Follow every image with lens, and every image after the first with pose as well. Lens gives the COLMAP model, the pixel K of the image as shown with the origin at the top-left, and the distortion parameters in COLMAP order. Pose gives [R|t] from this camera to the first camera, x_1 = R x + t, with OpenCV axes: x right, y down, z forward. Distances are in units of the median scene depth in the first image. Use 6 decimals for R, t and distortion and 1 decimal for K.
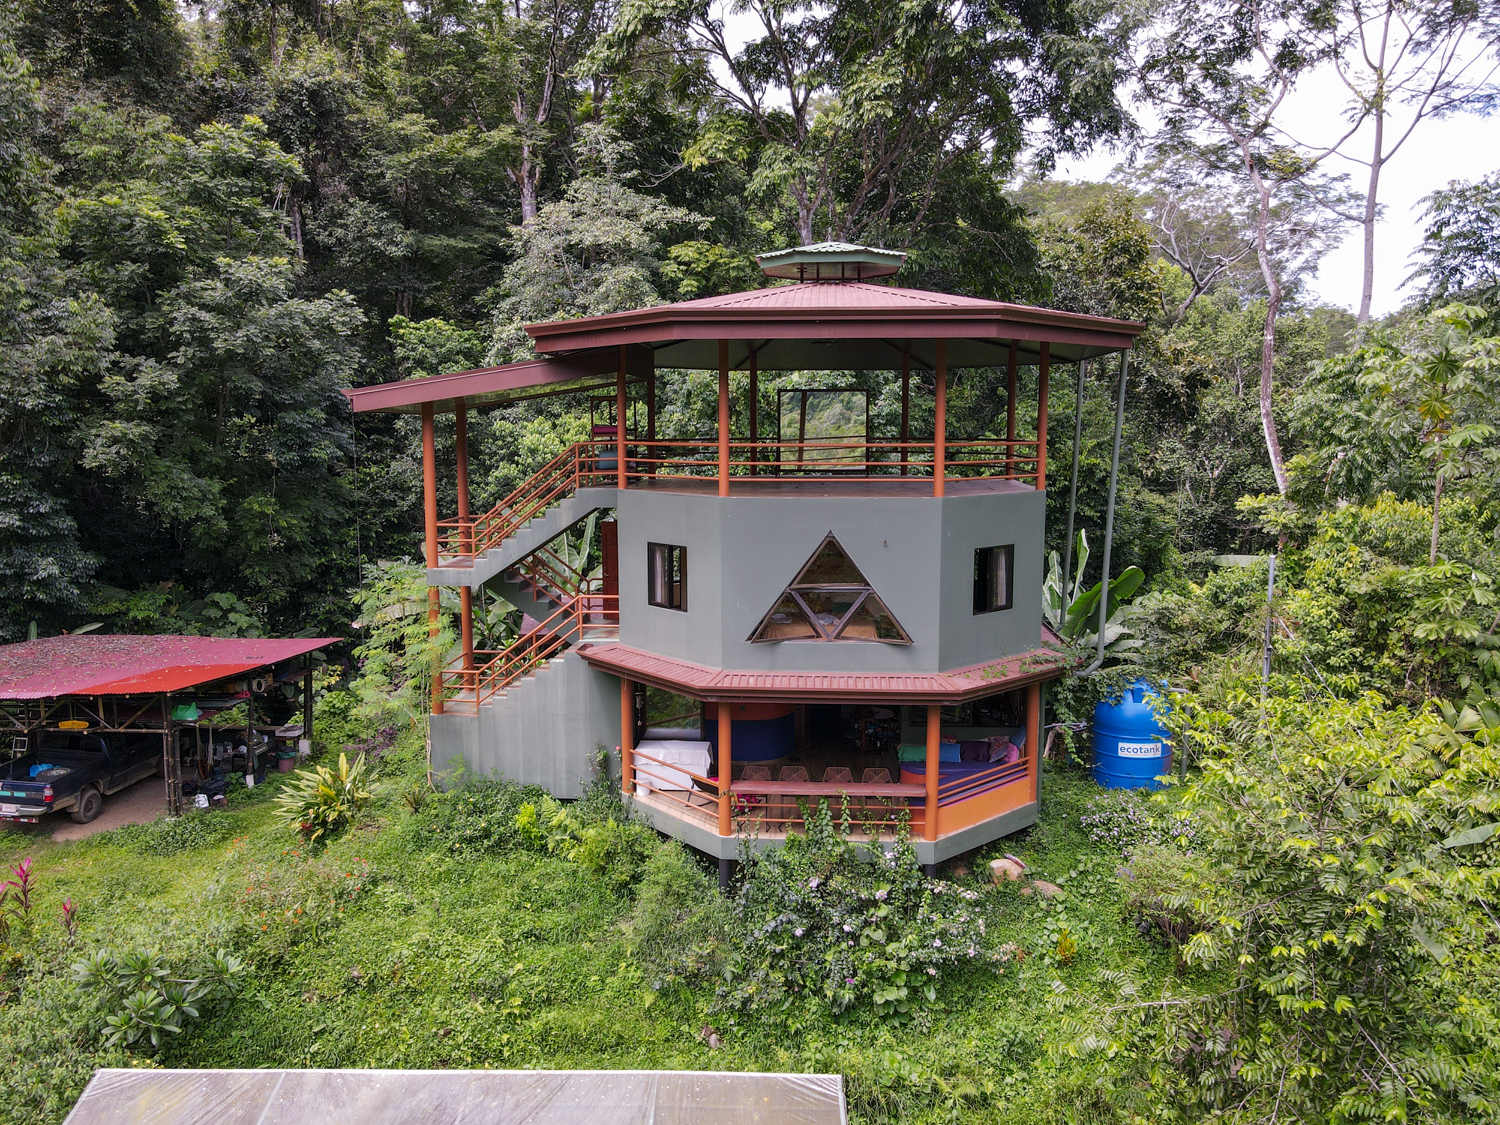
lens RADIAL K [[1094.6, 0, 750.0], [0, 1094.6, 562.5], [0, 0, 1]] dist [0.034493, 0.002570]
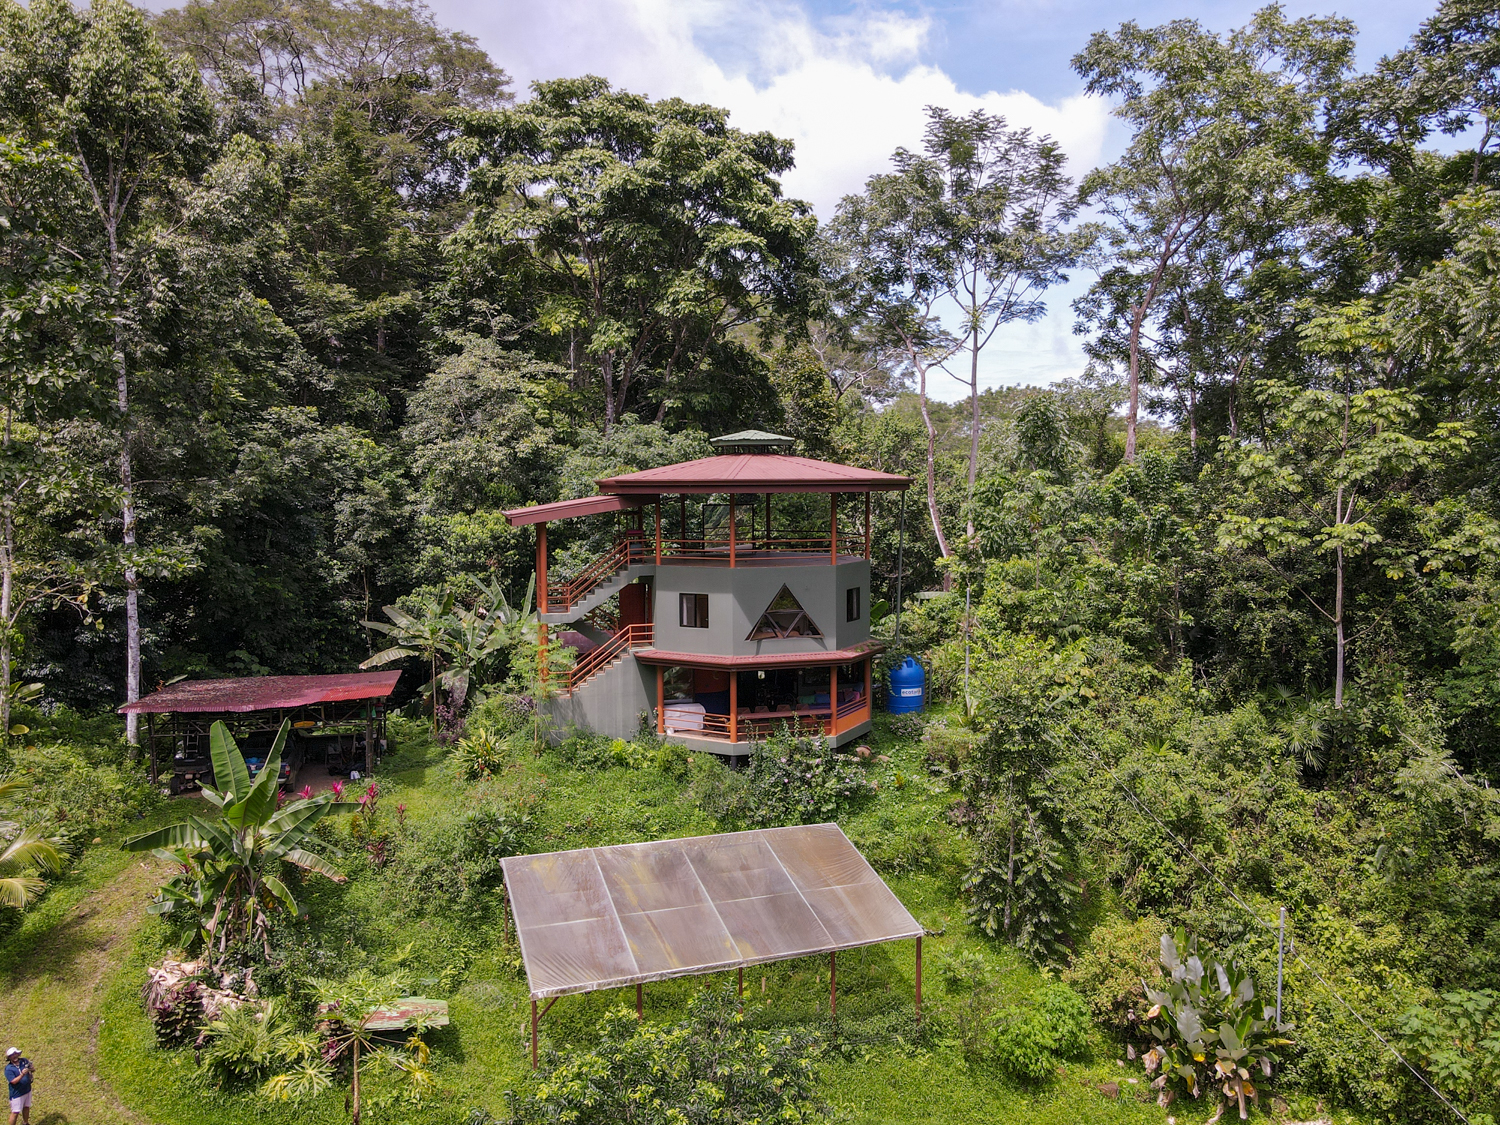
lens RADIAL K [[1075.8, 0, 743.3], [0, 1075.8, 570.6], [0, 0, 1]] dist [0.026023, 0.004774]
pose [[0.946703, -0.032134, 0.320502, -0.571104], [0.047105, 0.998126, -0.039065, 0.019855], [-0.318646, 0.052080, 0.946442, -0.766432]]
